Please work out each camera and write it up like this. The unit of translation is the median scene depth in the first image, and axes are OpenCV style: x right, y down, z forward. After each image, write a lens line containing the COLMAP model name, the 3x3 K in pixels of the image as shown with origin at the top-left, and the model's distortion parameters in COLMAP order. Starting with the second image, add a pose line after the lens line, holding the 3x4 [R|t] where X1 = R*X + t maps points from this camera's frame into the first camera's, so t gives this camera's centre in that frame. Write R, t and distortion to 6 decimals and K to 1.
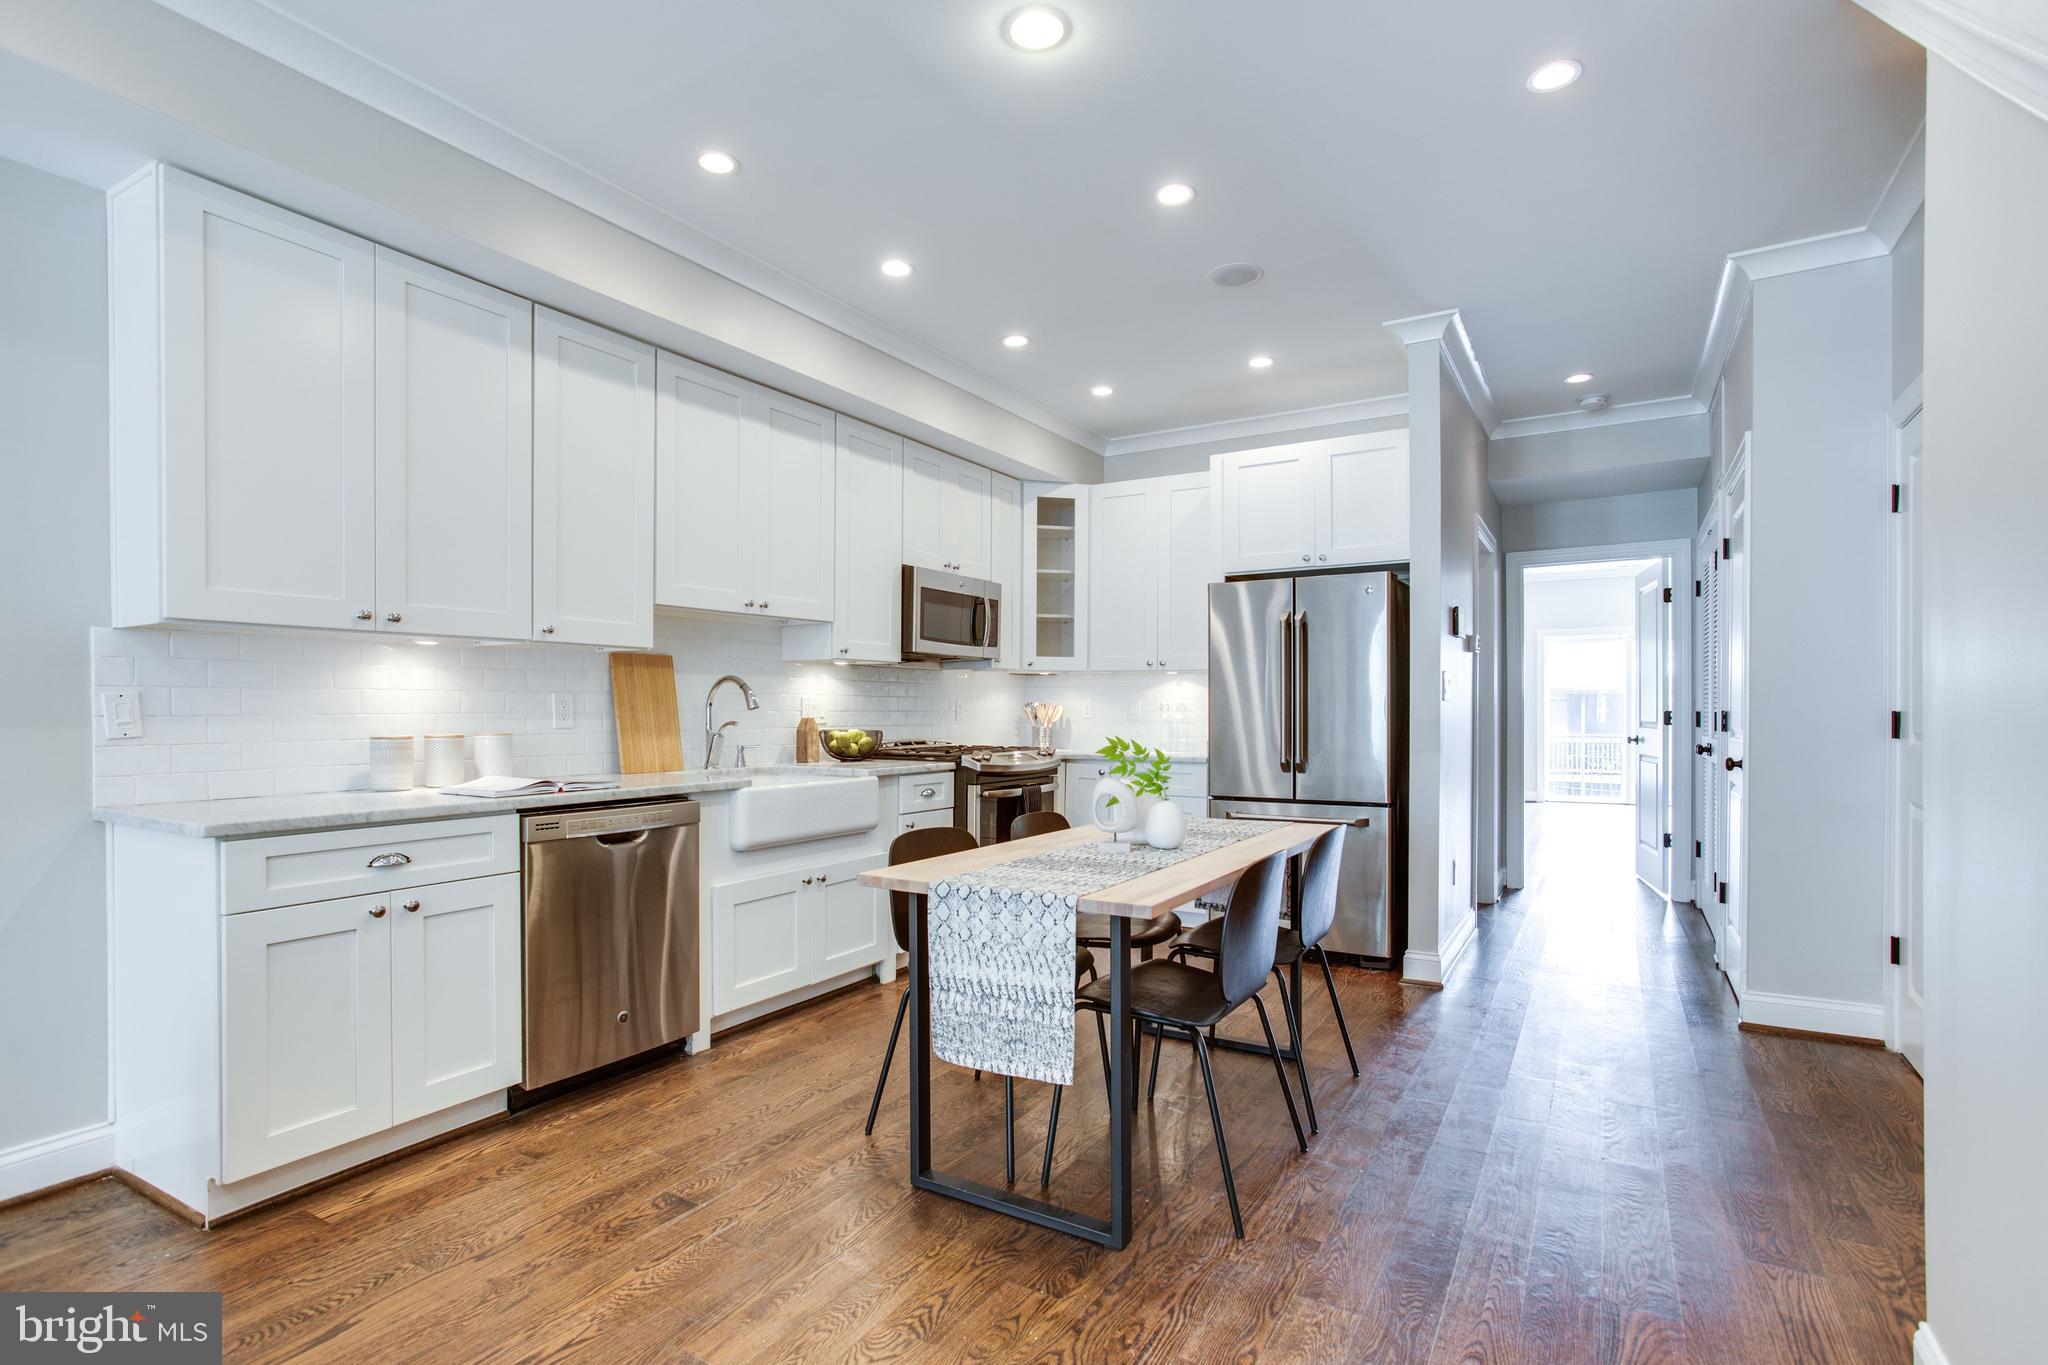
lens RADIAL K [[969.6, 0, 1046.8], [0, 969.6, 712.7], [0, 0, 1]] dist [-0.033778, 0.007487]
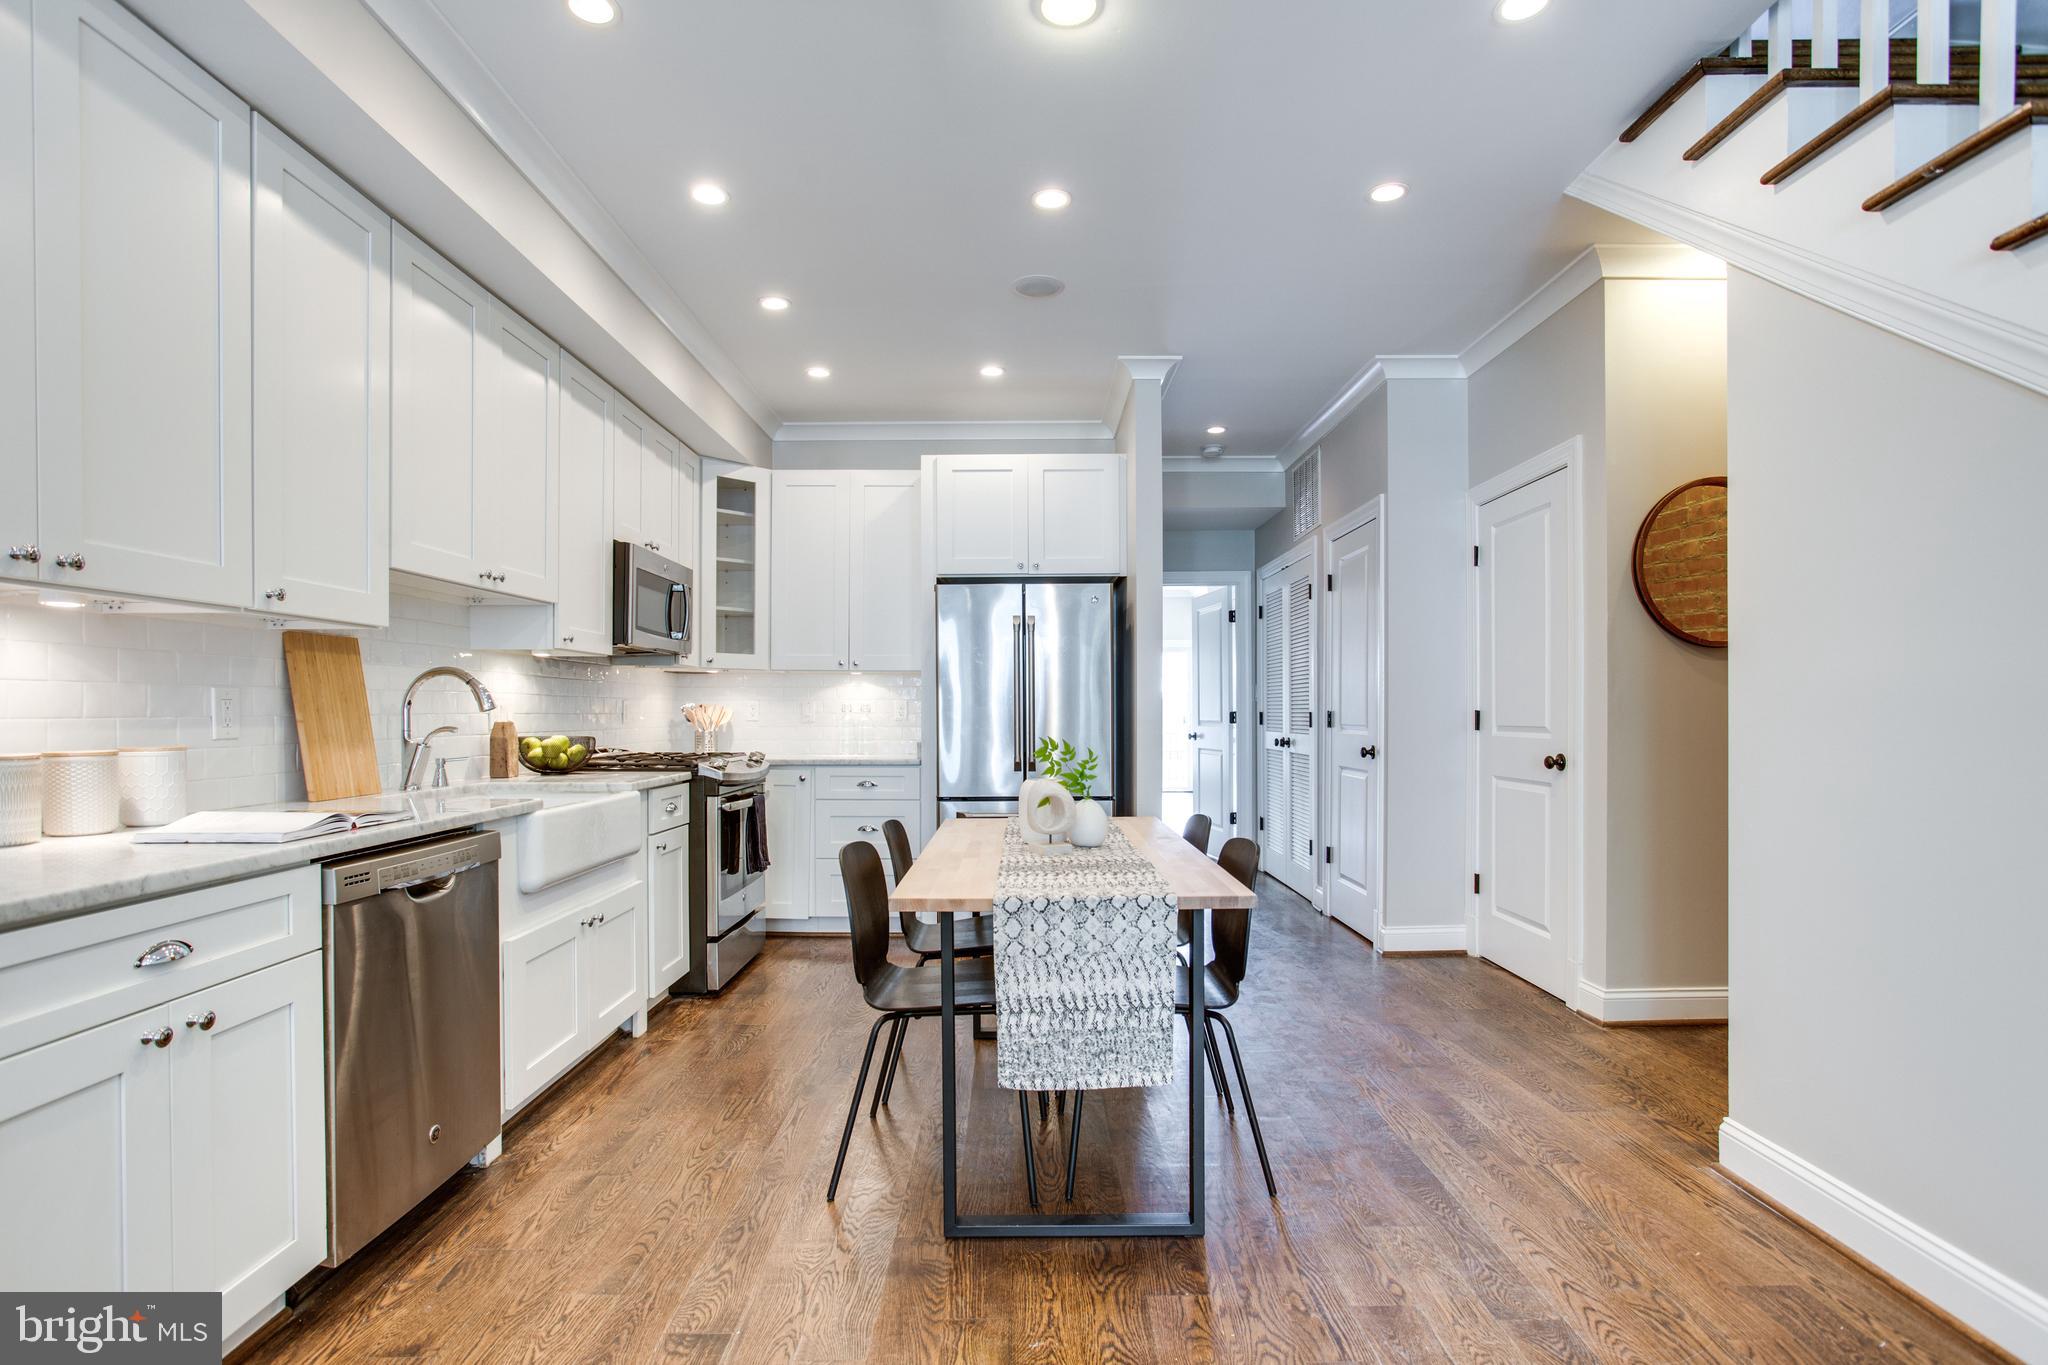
lens RADIAL K [[969.6, 0, 1030.2], [0, 969.6, 719.8], [0, 0, 1]] dist [-0.033778, 0.007487]
pose [[0.858726, -0.007079, 0.512387, -0.302654], [0.005078, 0.999973, 0.005307, 0.001559], [-0.512410, -0.001955, 0.858738, 0.107781]]
